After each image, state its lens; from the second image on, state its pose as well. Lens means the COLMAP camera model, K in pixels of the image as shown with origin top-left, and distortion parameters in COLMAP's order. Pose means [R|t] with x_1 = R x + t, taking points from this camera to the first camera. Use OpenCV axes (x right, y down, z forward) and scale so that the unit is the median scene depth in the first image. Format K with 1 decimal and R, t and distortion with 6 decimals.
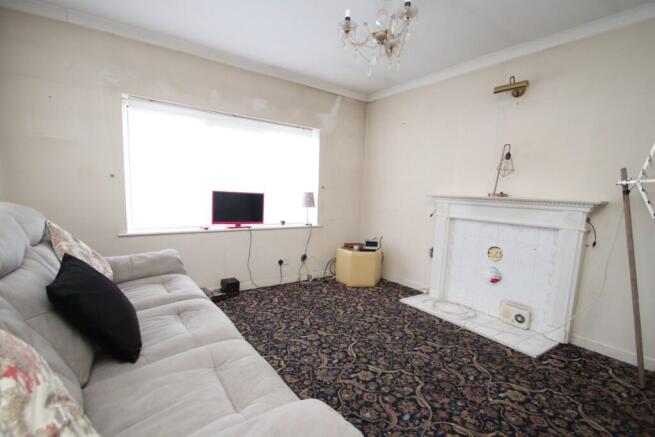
lens RADIAL K [[303.1, 0, 327.6], [0, 303.1, 216.7], [0, 0, 1]] dist [-0.001221, -0.000586]
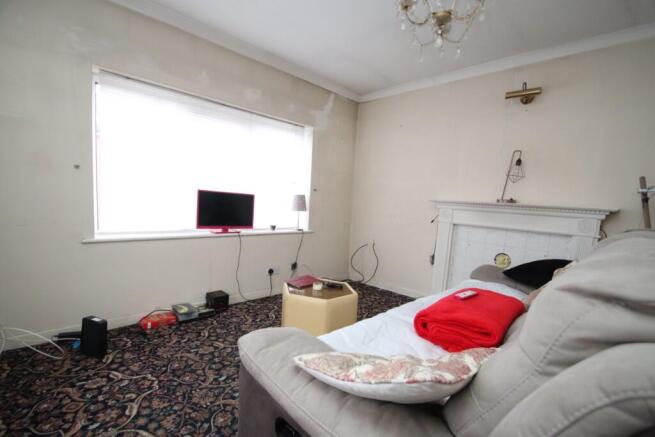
lens RADIAL K [[303.7, 0, 327.5], [0, 303.7, 218.5], [0, 0, 1]] dist [-0.002037, -0.000403]
pose [[0.988814, 0.011879, 0.148677, -0.142538], [-0.010046, 0.999864, -0.013075, 0.003475], [-0.148812, 0.011435, 0.988799, 0.092226]]
